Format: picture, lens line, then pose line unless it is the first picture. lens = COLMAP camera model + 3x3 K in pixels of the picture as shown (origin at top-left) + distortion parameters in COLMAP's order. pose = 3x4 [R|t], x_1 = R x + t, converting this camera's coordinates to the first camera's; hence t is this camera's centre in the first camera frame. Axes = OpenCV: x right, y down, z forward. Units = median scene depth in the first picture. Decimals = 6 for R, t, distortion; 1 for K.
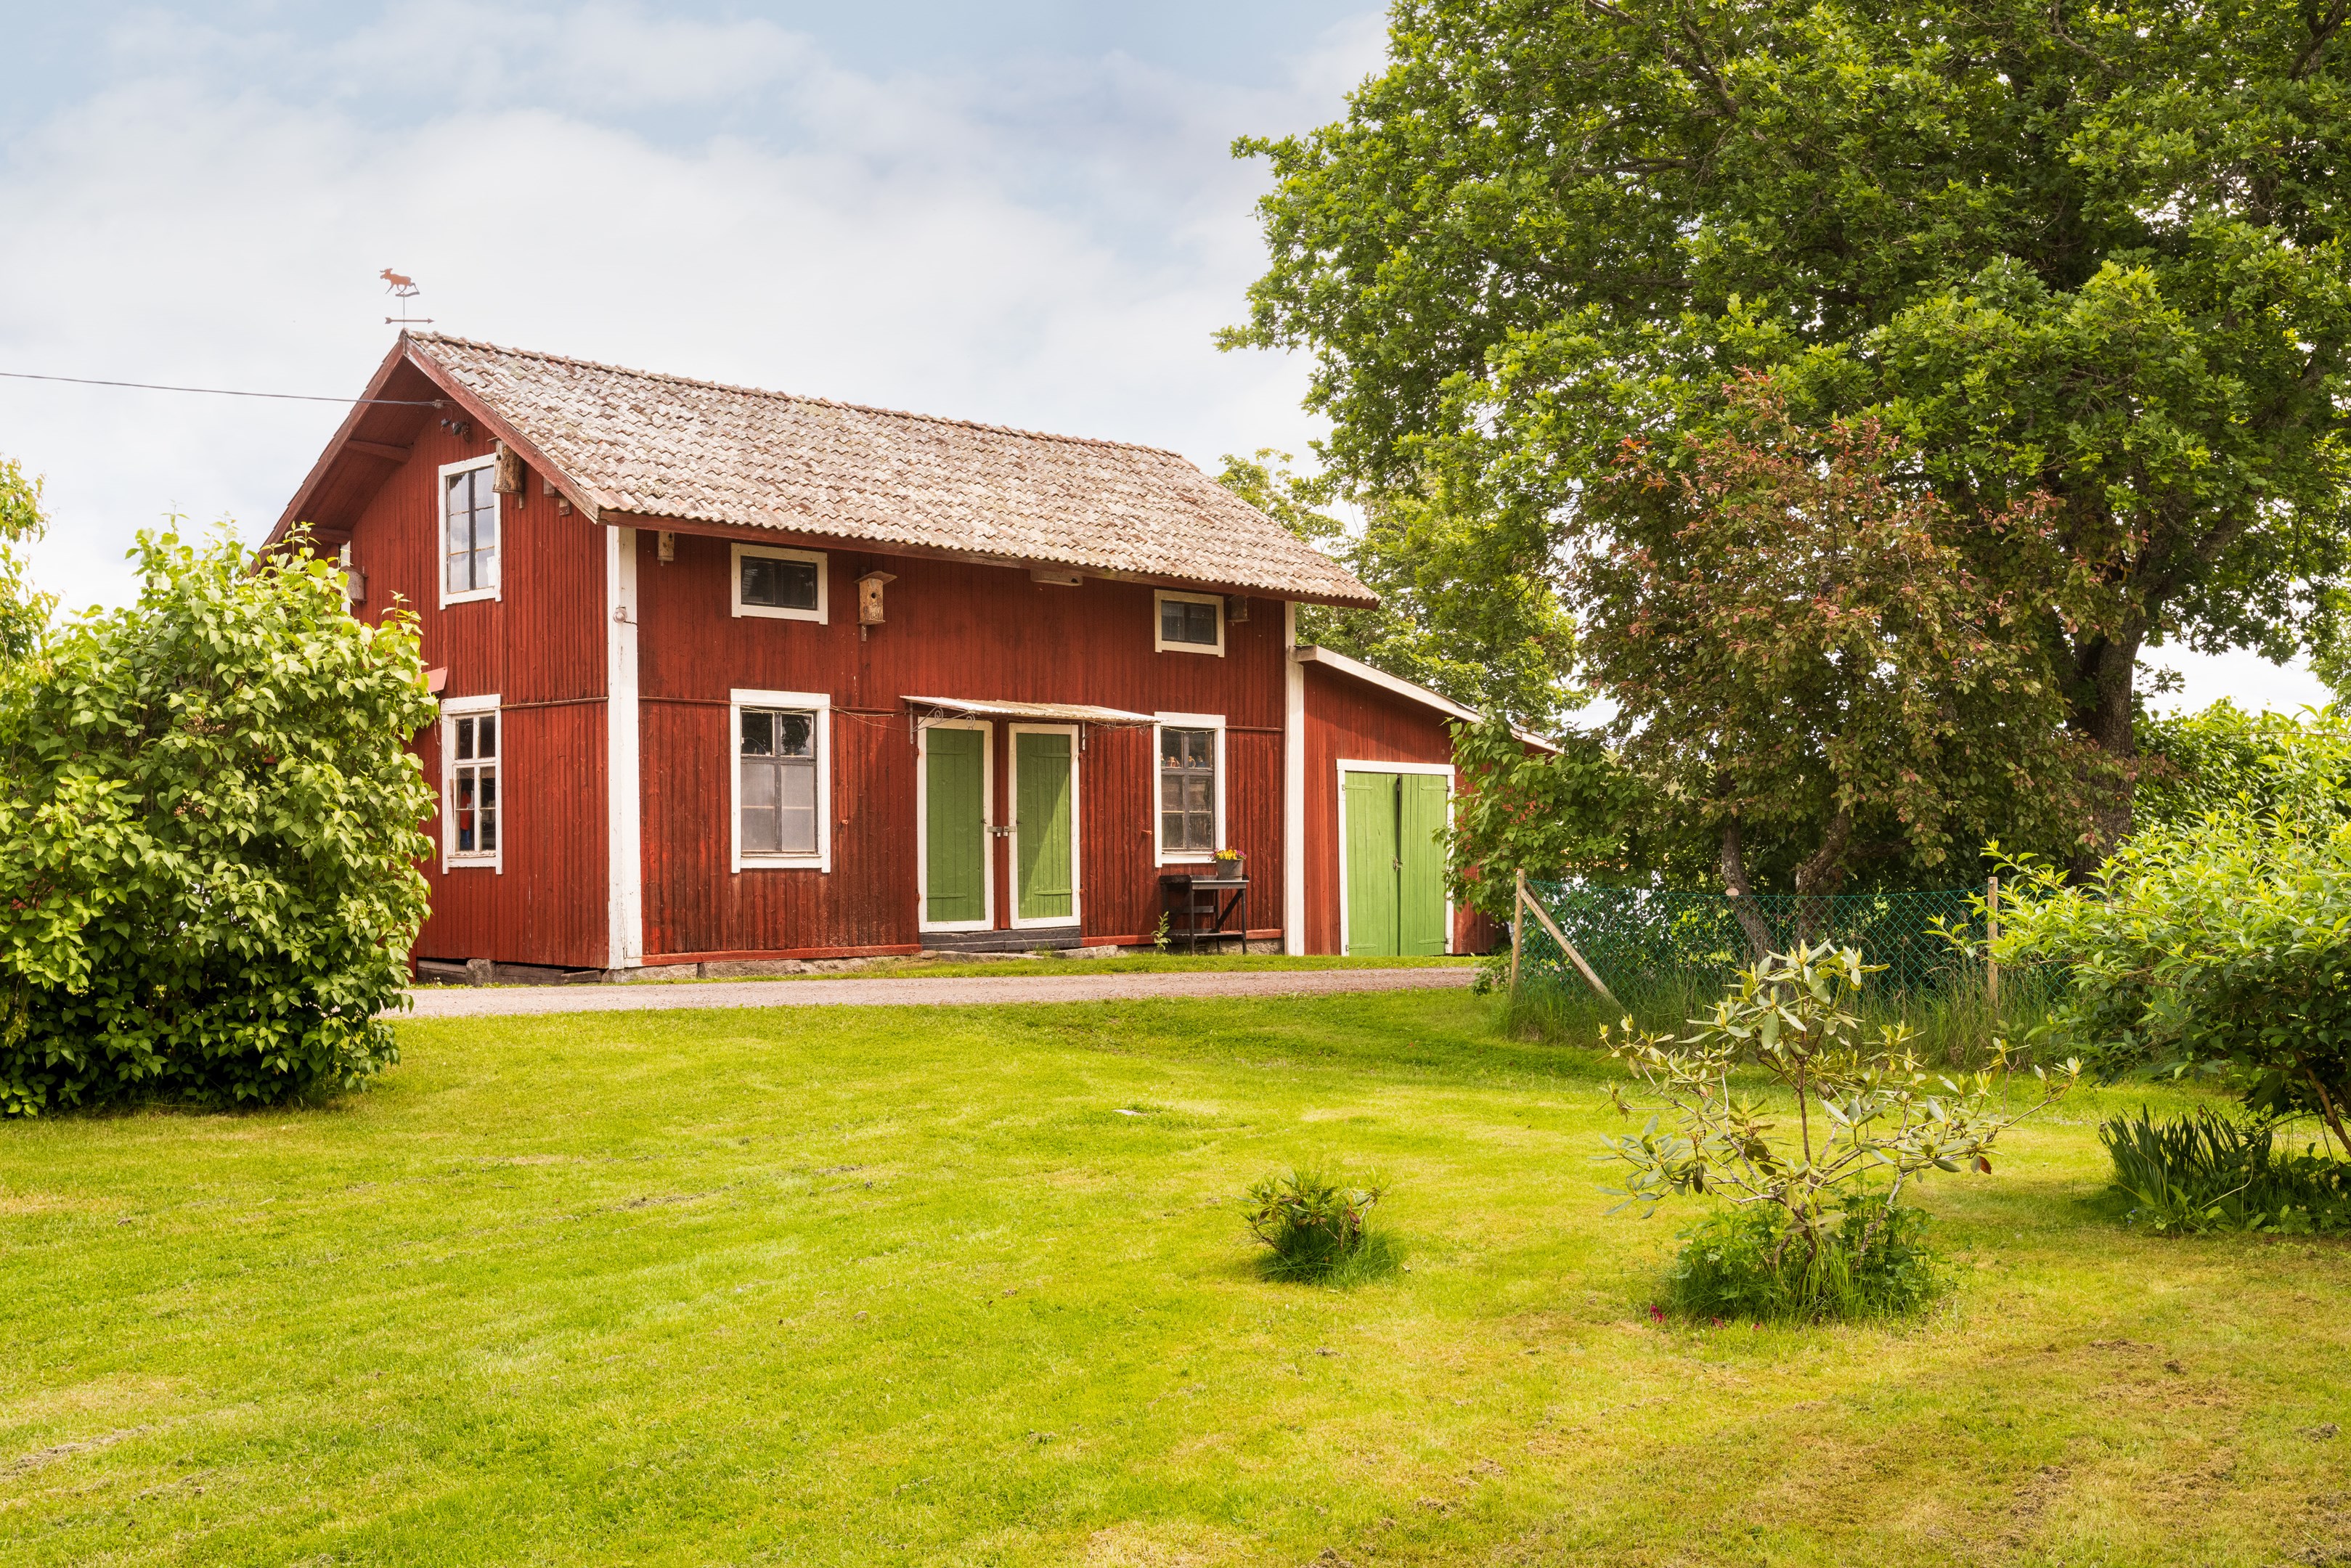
lens RADIAL K [[2299.2, 0, 1175.0], [0, 2299.2, 788.5], [0, 0, 1]] dist [0.006294, 0.000000]
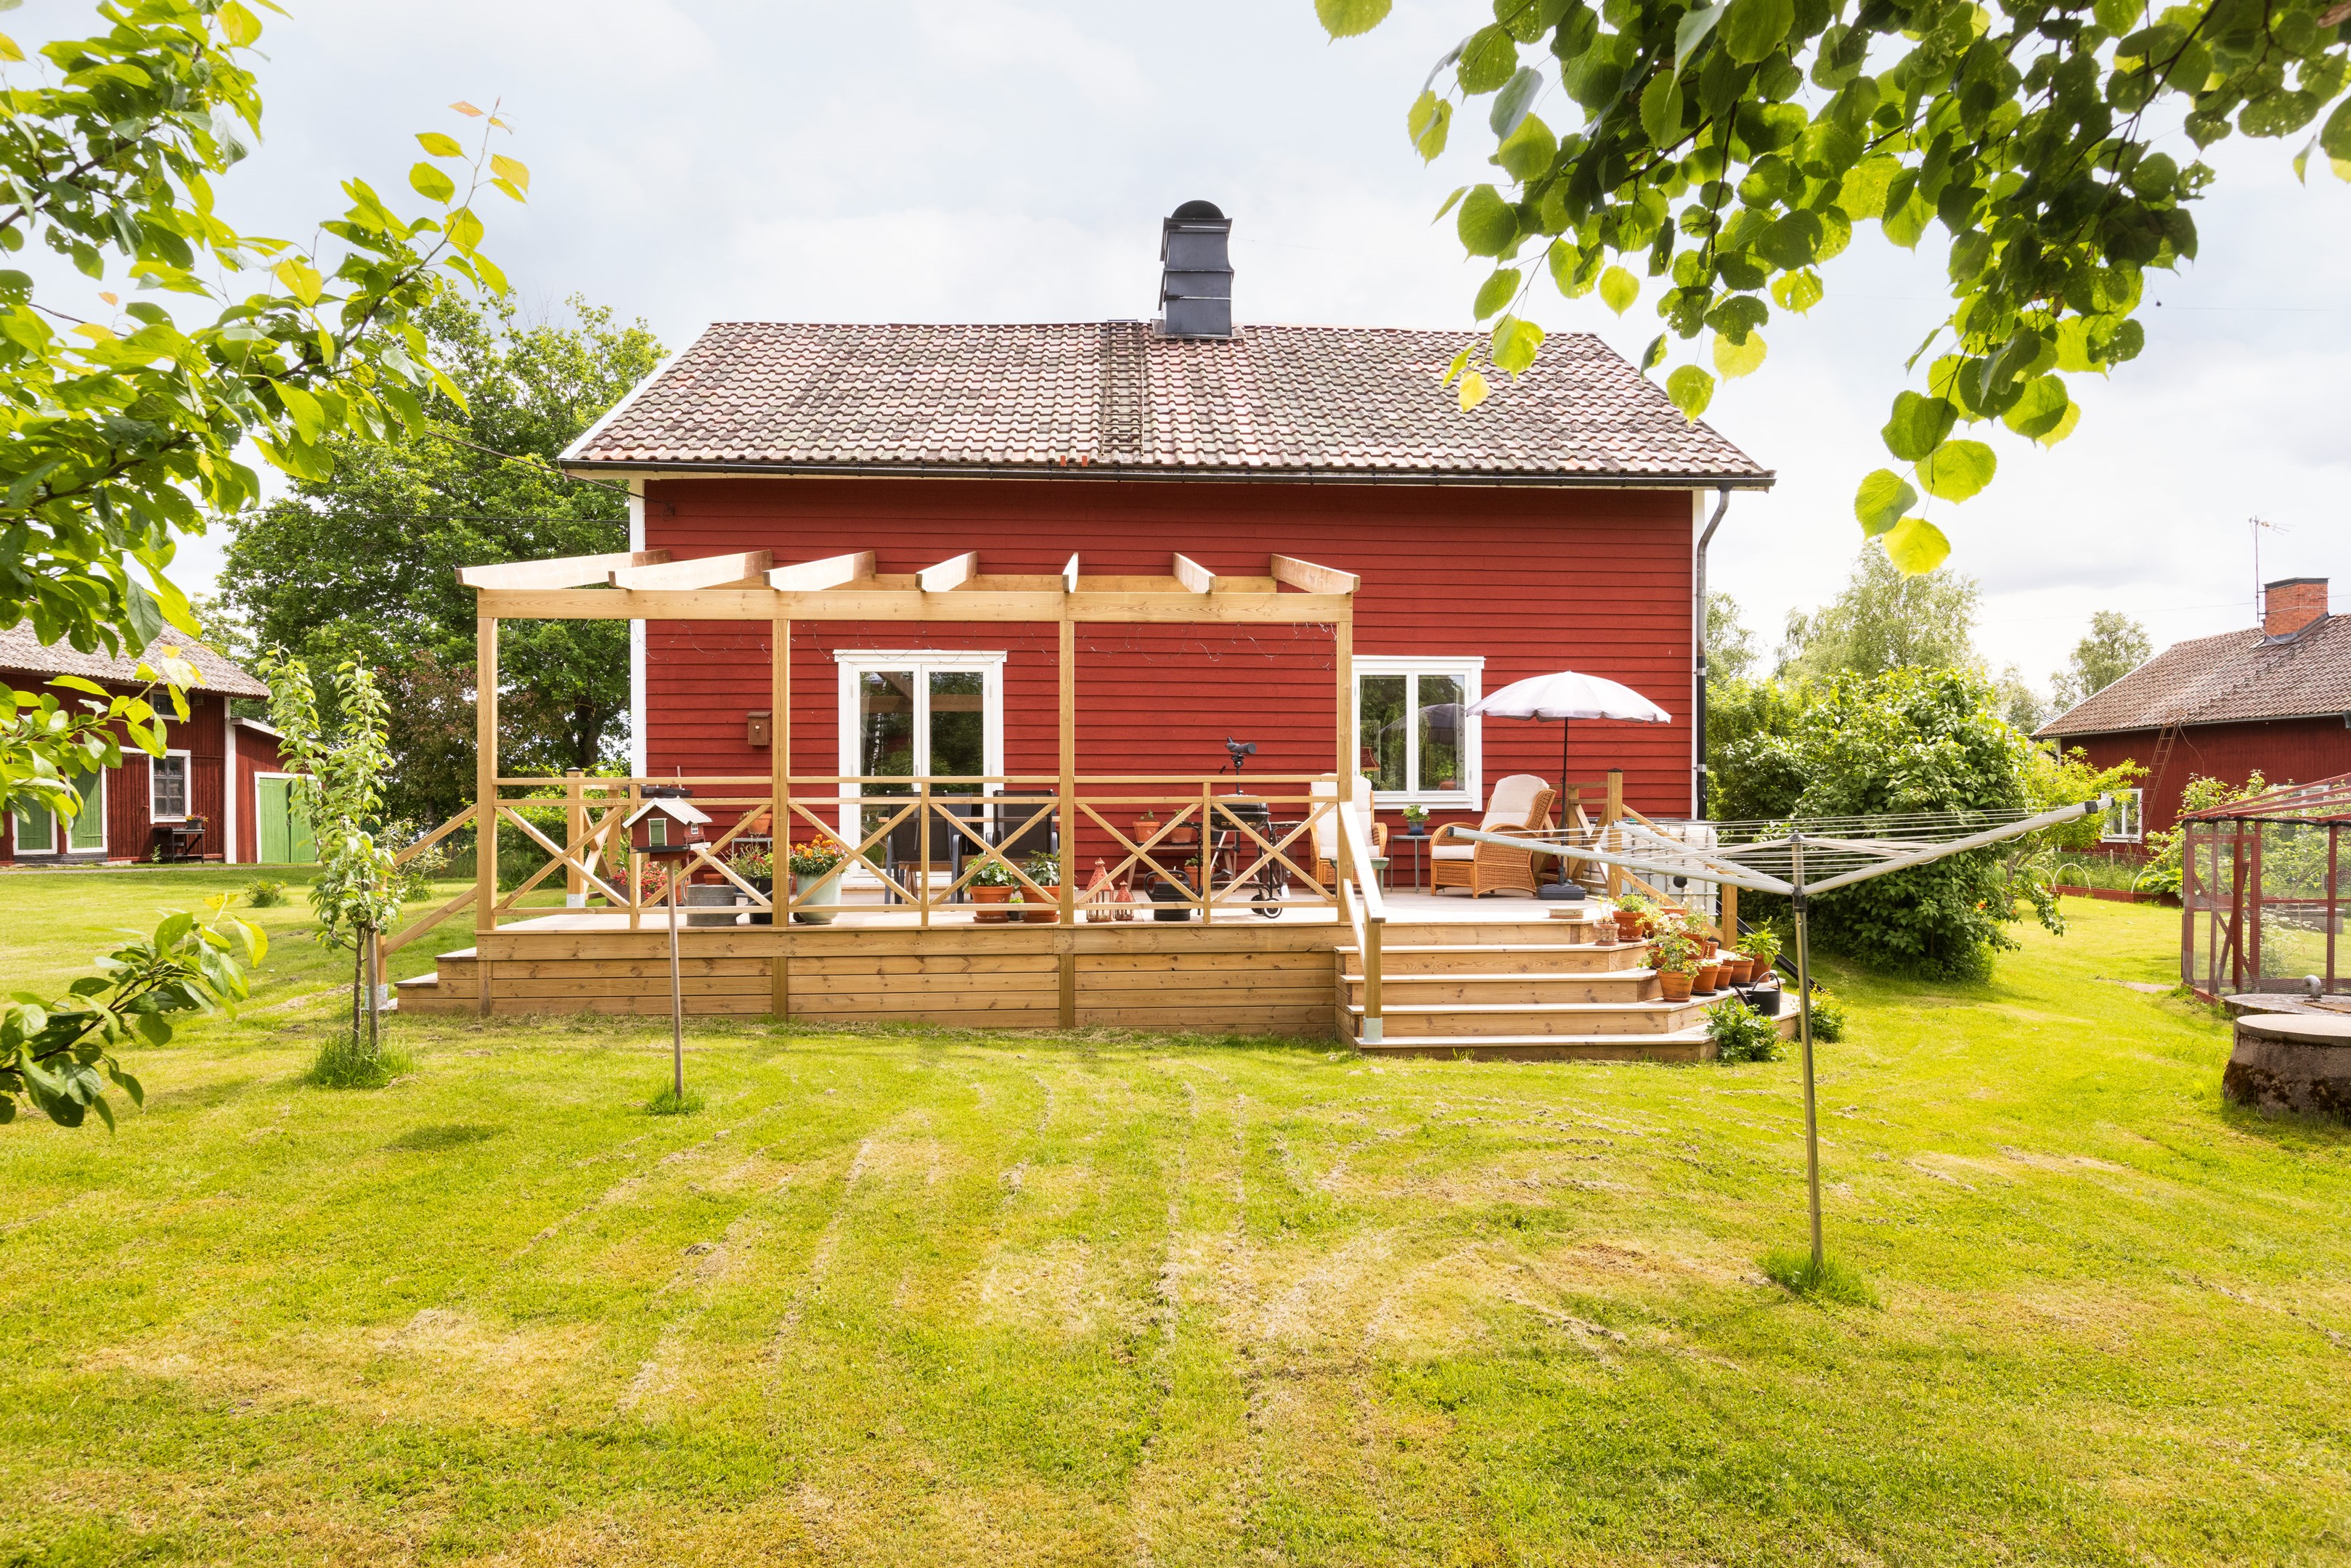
lens RADIAL K [[1485.6, 0, 1177.0], [0, 1485.6, 800.8], [0, 0, 1]] dist [0.019280, 0.000375]
pose [[0.806101, -0.000910, 0.591777, -0.061934], [-0.003728, 0.999971, 0.006616, 0.001270], [-0.591766, -0.007539, 0.806075, -0.629063]]
